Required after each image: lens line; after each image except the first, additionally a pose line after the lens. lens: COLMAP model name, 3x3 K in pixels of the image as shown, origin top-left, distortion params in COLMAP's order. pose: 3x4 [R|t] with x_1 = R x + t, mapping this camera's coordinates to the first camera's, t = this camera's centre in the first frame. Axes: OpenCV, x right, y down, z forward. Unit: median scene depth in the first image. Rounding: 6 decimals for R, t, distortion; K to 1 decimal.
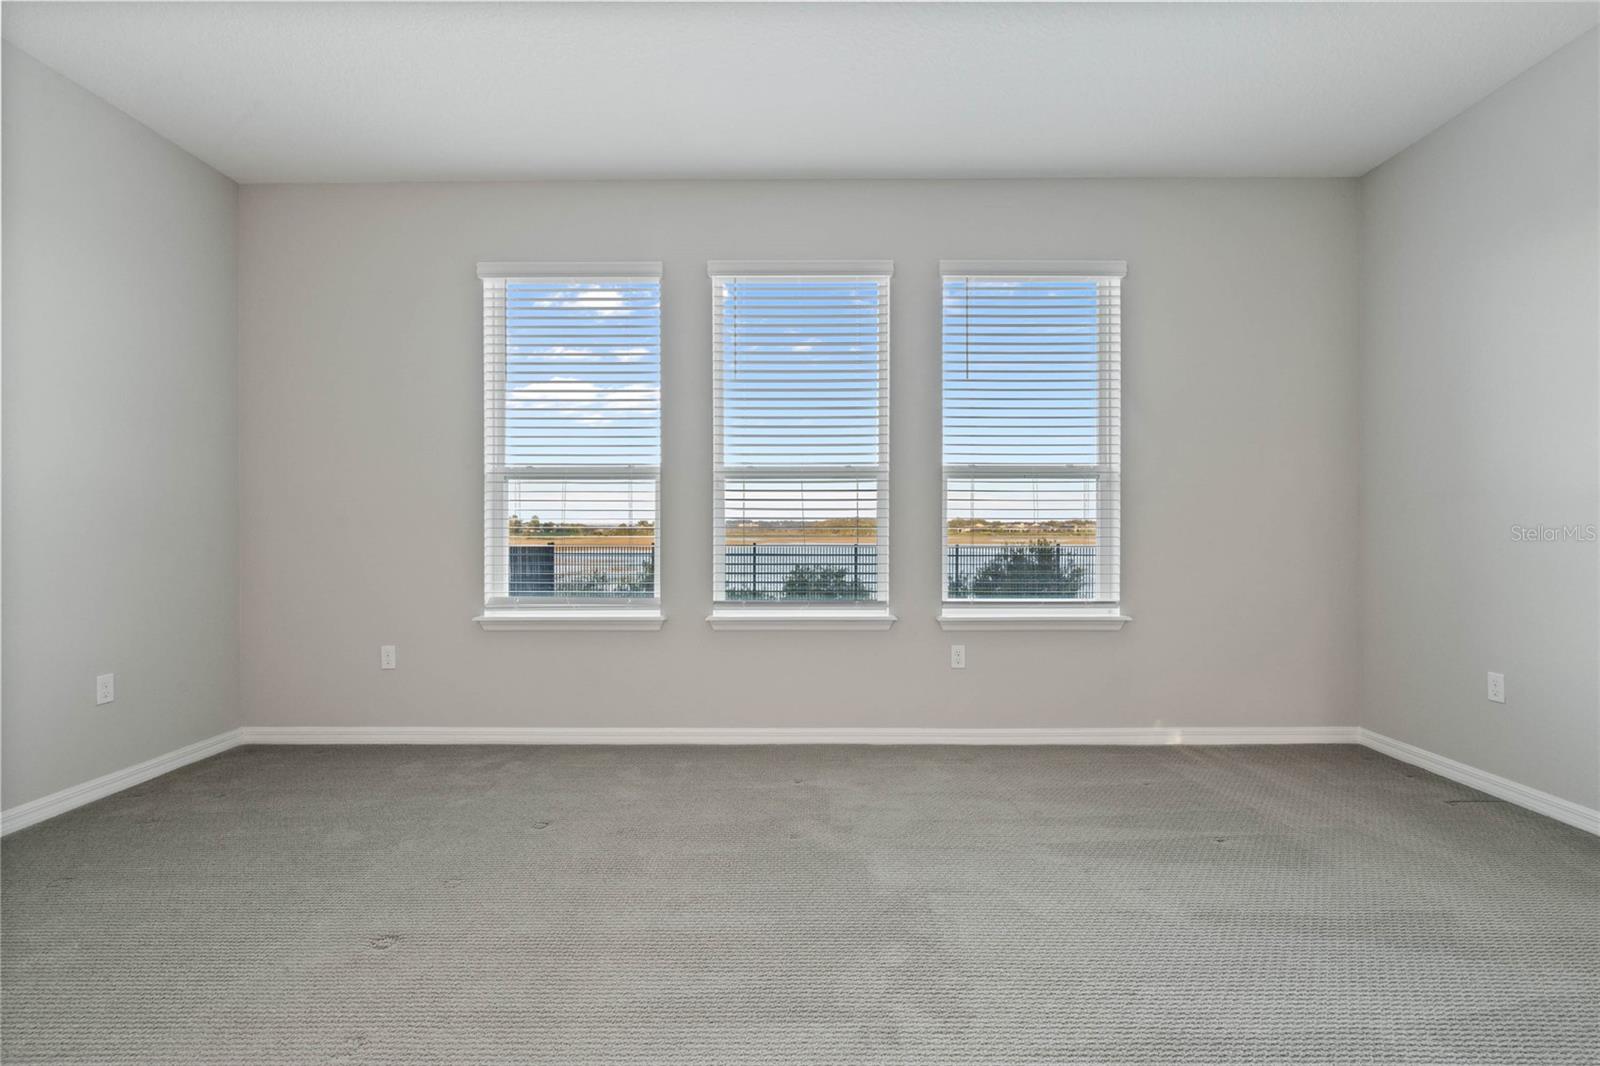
lens RADIAL K [[729.2, 0, 800.0], [0, 729.2, 533.0], [0, 0, 1]] dist [0.001251, 0.000057]
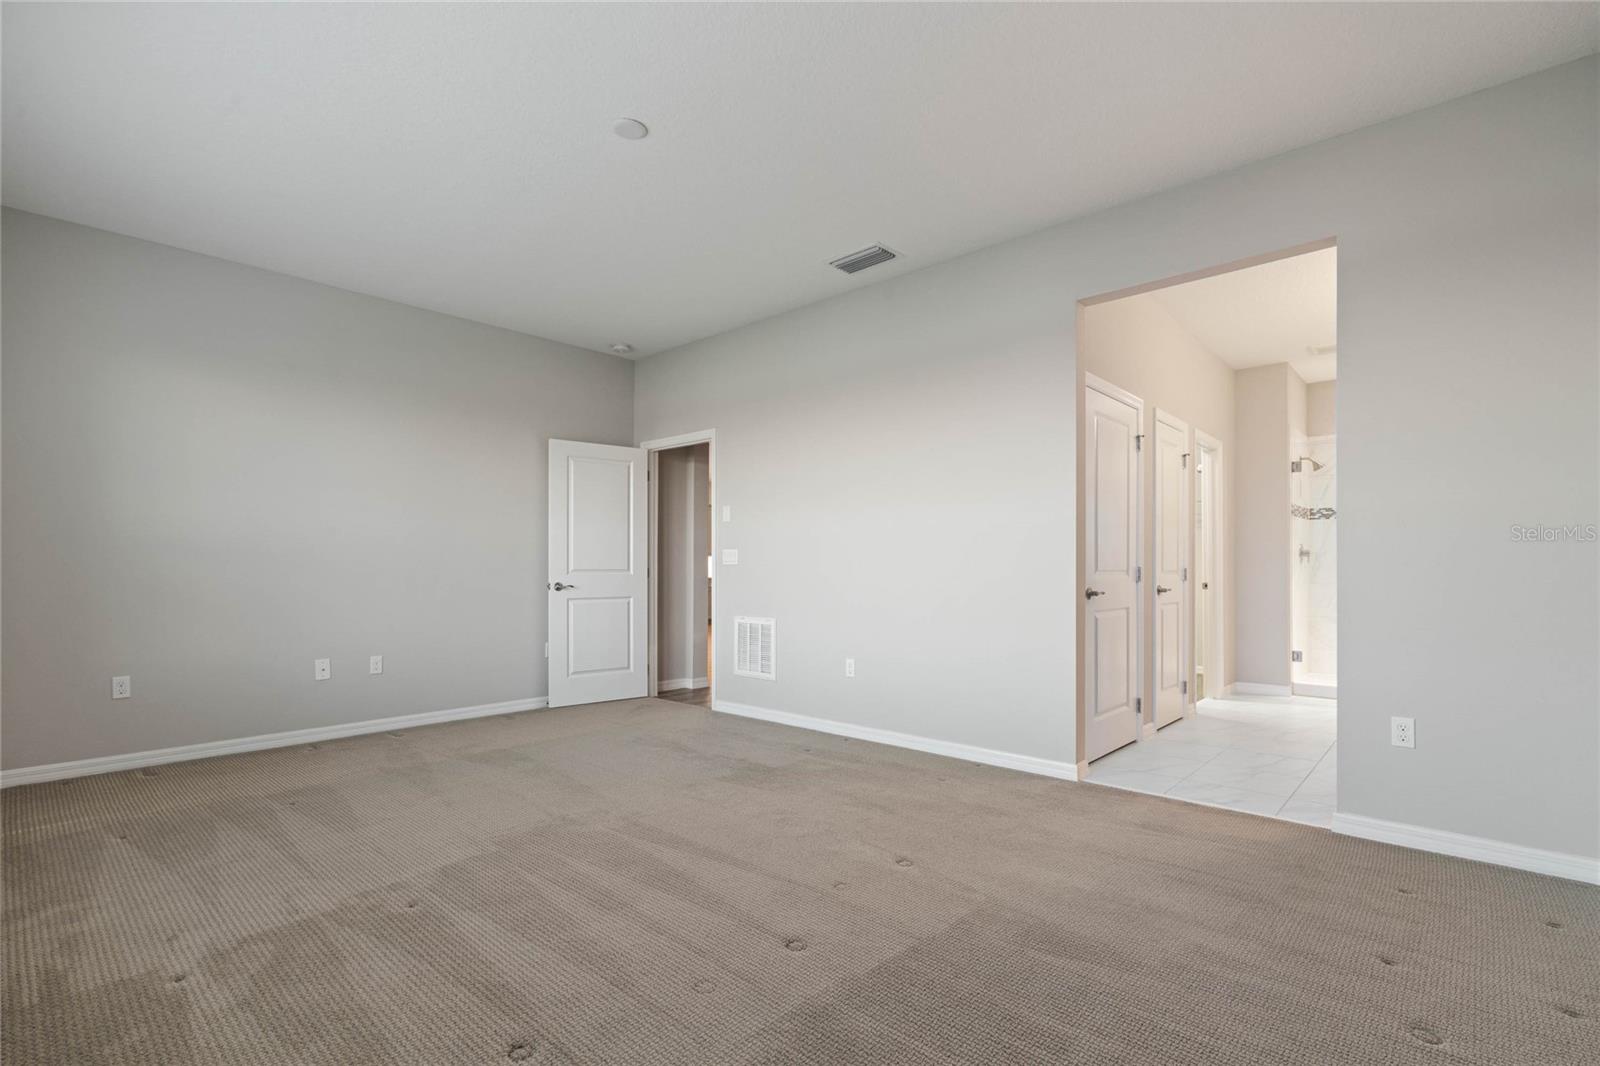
lens RADIAL K [[729.2, 0, 800.0], [0, 729.2, 533.0], [0, 0, 1]] dist [0.001251, 0.000057]
pose [[-0.742735, 0.023851, 0.669161, -0.985860], [-0.003714, 0.999203, -0.039737, -0.021802], [-0.669576, -0.032000, -0.742054, 1.333461]]
